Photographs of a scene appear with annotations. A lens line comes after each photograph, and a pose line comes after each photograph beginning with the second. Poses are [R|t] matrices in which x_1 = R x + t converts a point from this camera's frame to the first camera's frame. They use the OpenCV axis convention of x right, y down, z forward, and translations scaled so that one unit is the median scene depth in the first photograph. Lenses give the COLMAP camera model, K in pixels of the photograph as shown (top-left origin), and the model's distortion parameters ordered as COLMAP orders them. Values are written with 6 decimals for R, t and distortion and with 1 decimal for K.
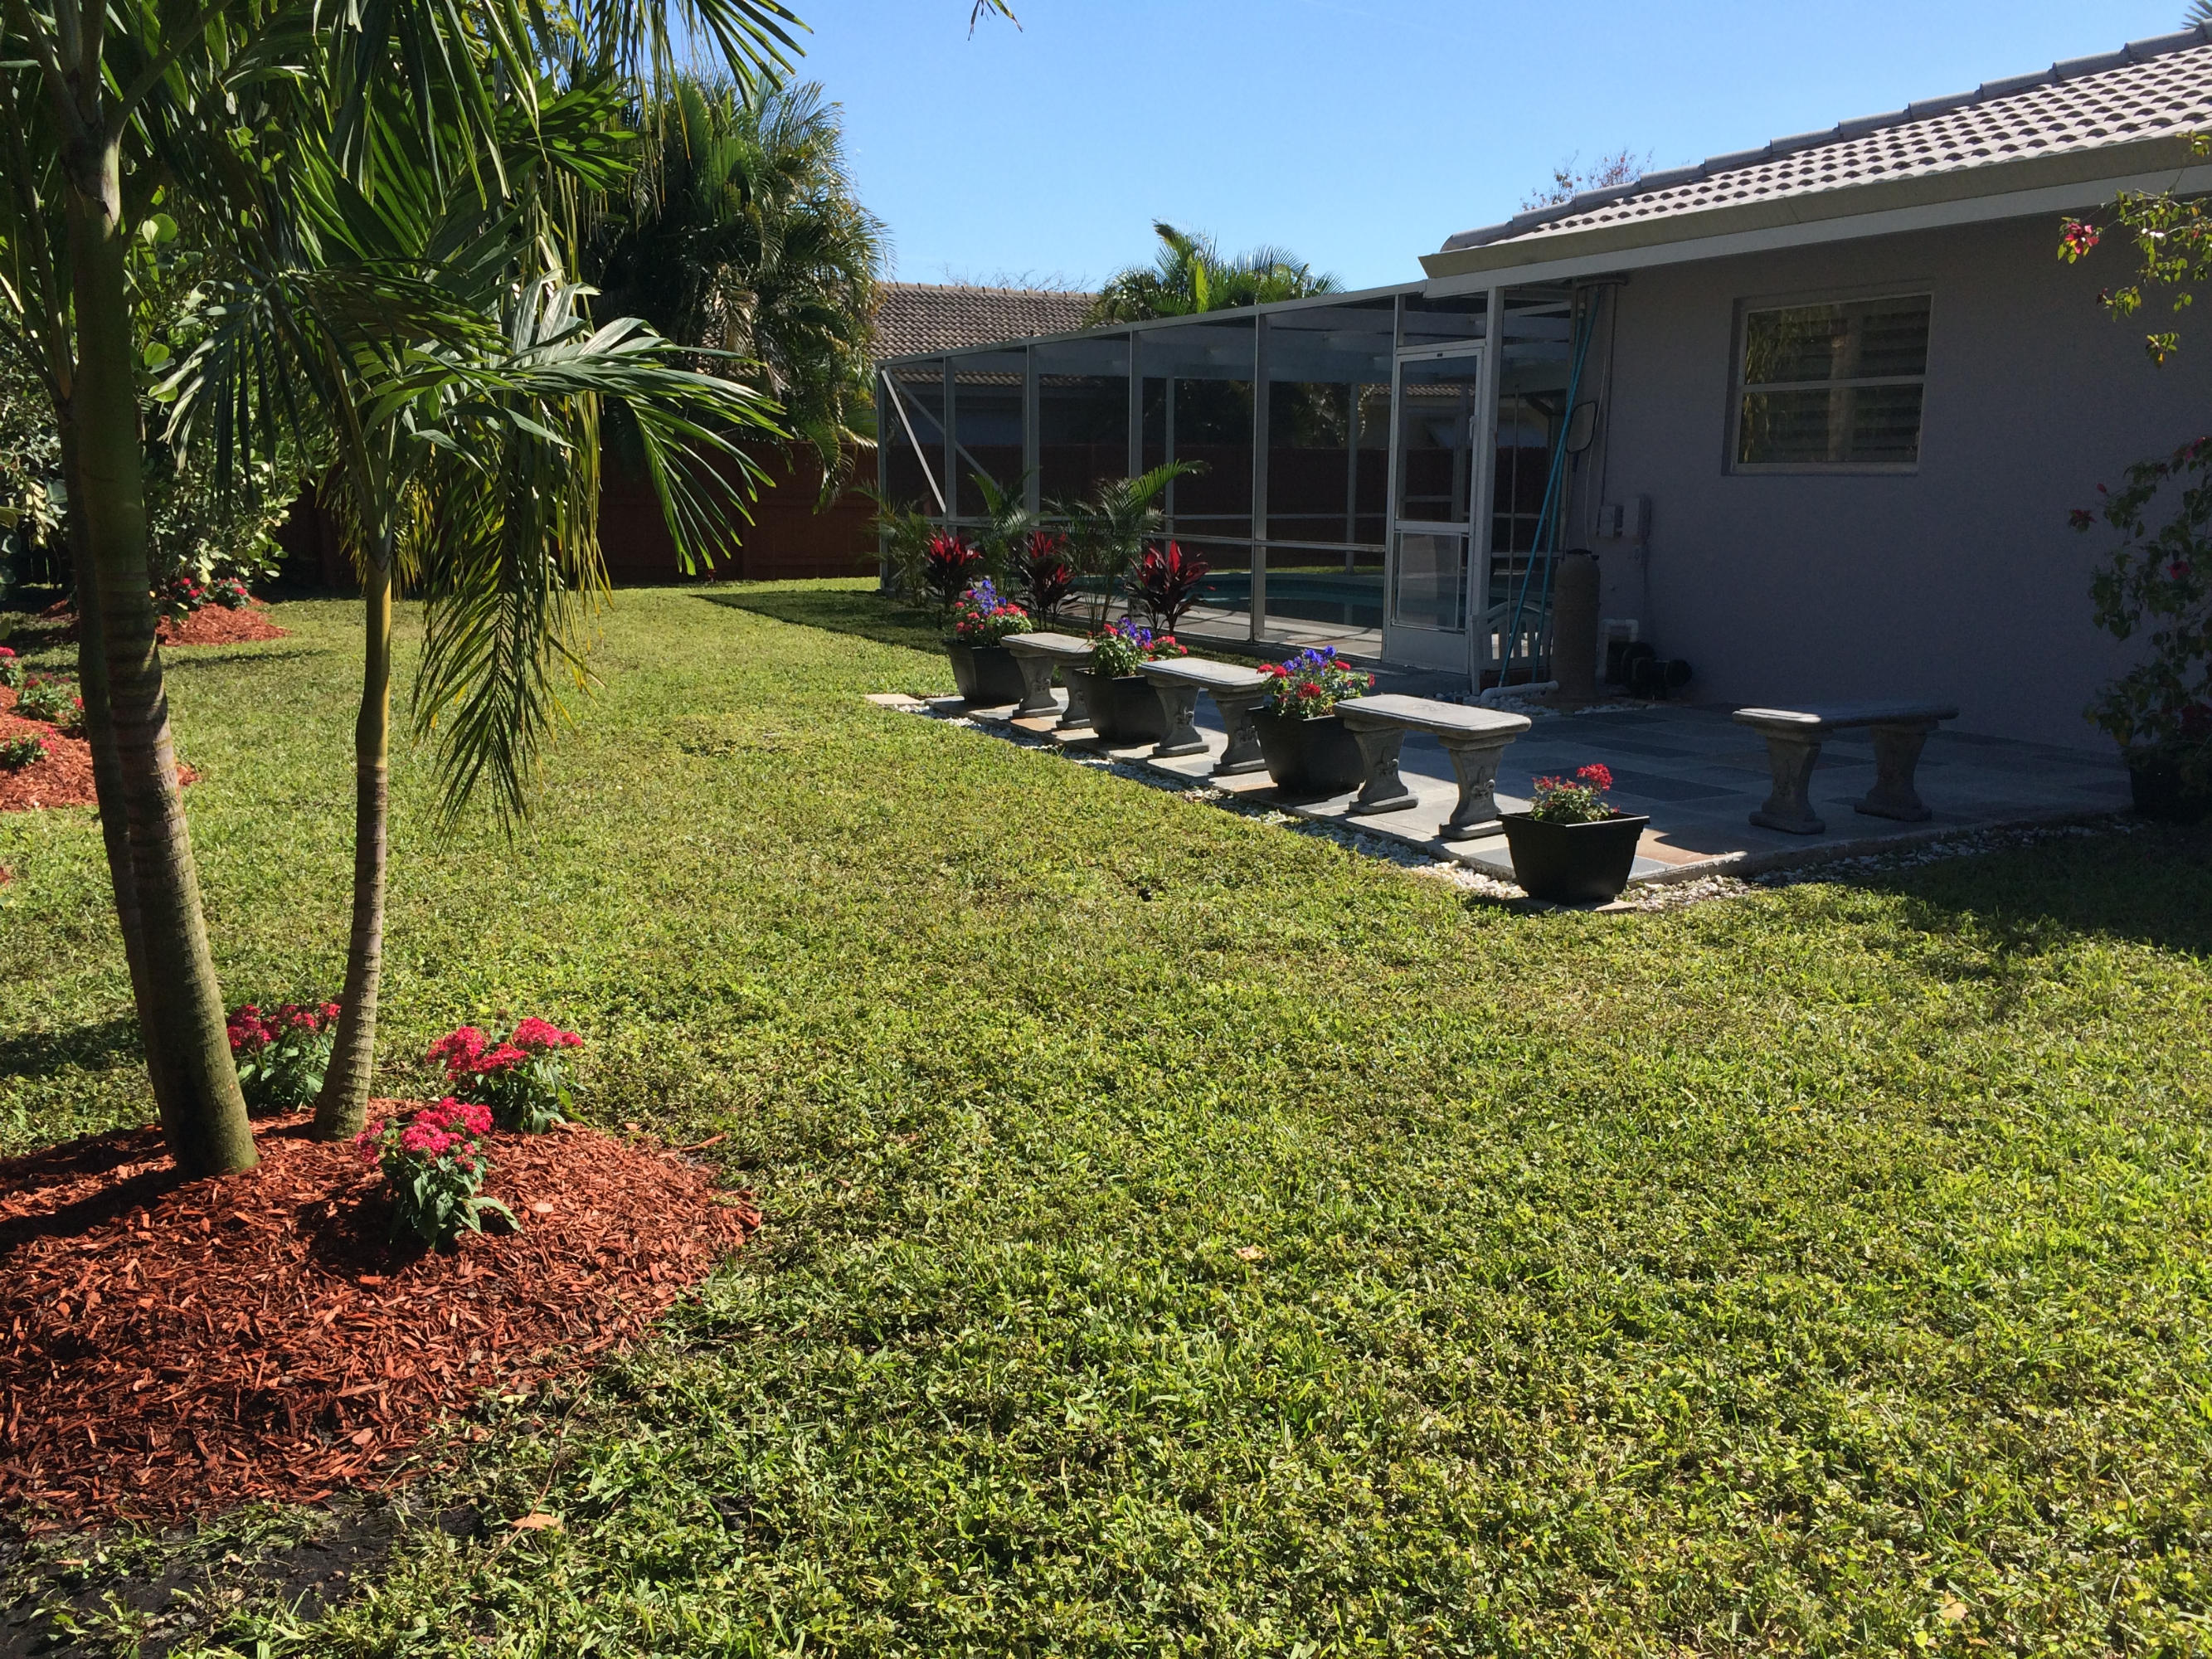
lens RADIAL K [[1866.0, 0, 1172.0], [0, 1866.0, 912.1], [0, 0, 1]] dist [0.103742, -0.297349]
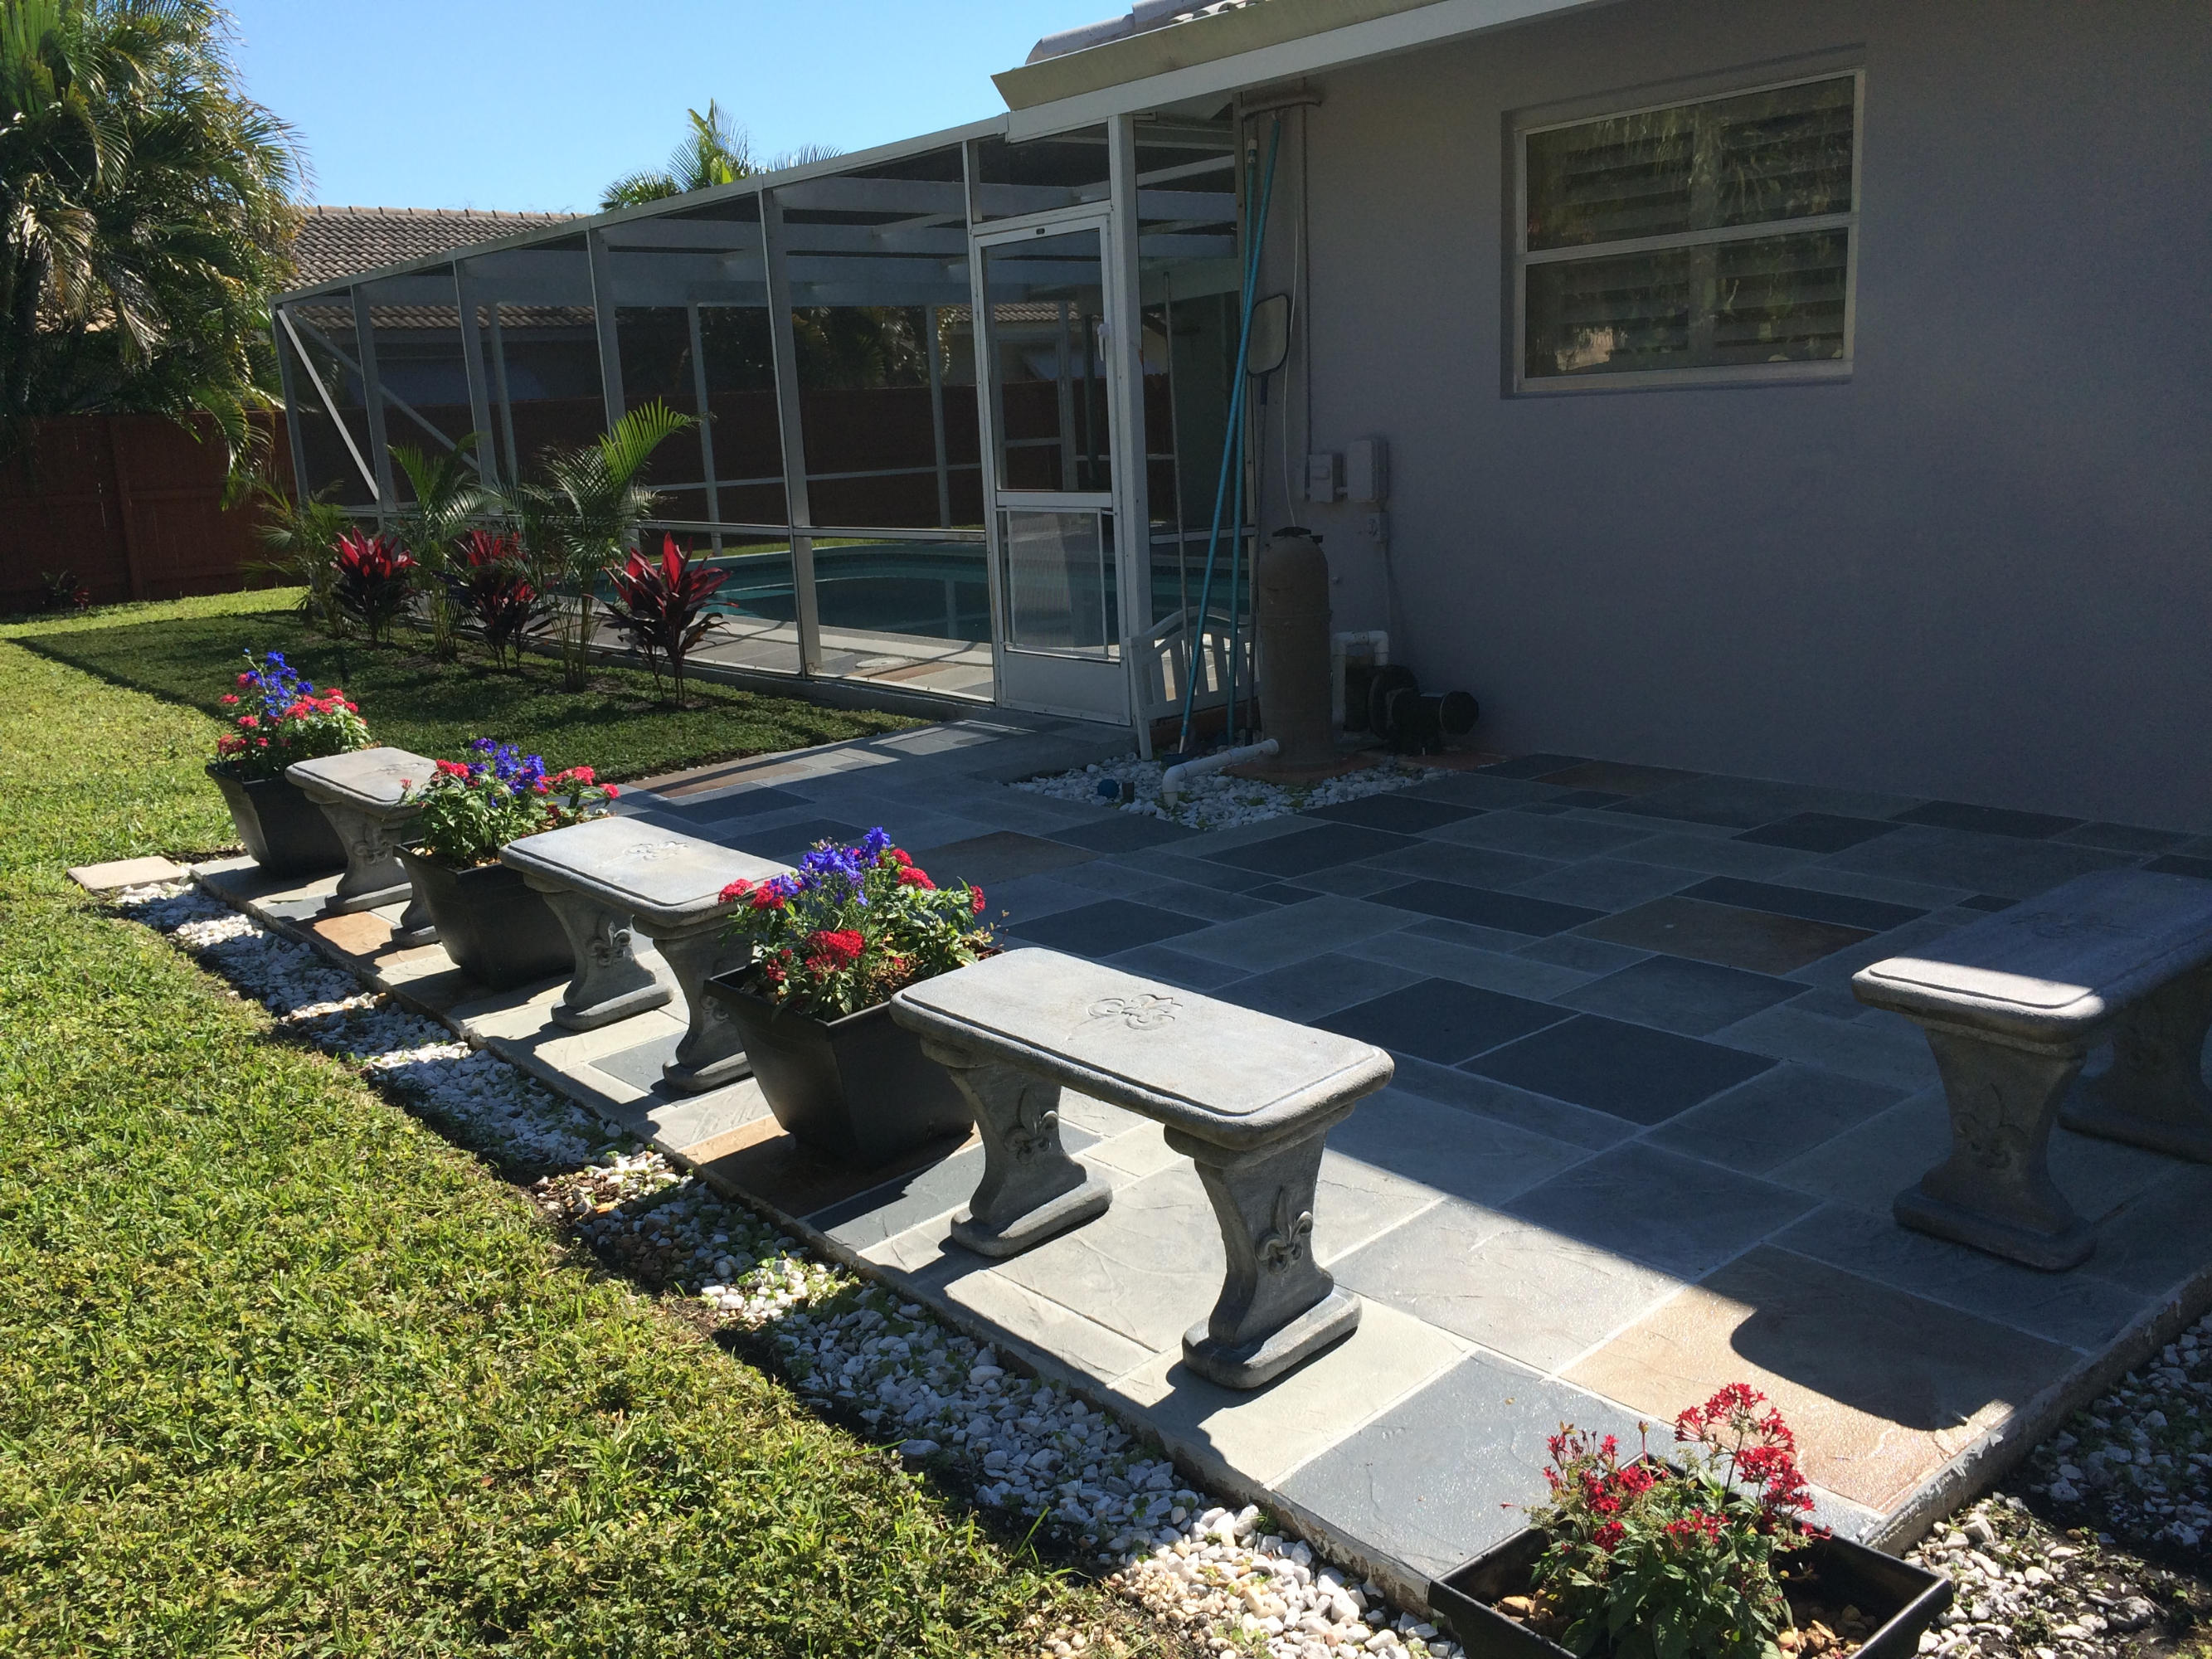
lens RADIAL K [[1935.9, 0, 1116.2], [0, 1935.9, 822.1], [0, 0, 1]] dist [0.078694, -0.110922]
pose [[0.982705, -0.090279, 0.161681, 0.044072], [0.093444, 0.995551, -0.012068, -0.089471], [-0.159872, 0.026968, 0.986769, 0.358318]]
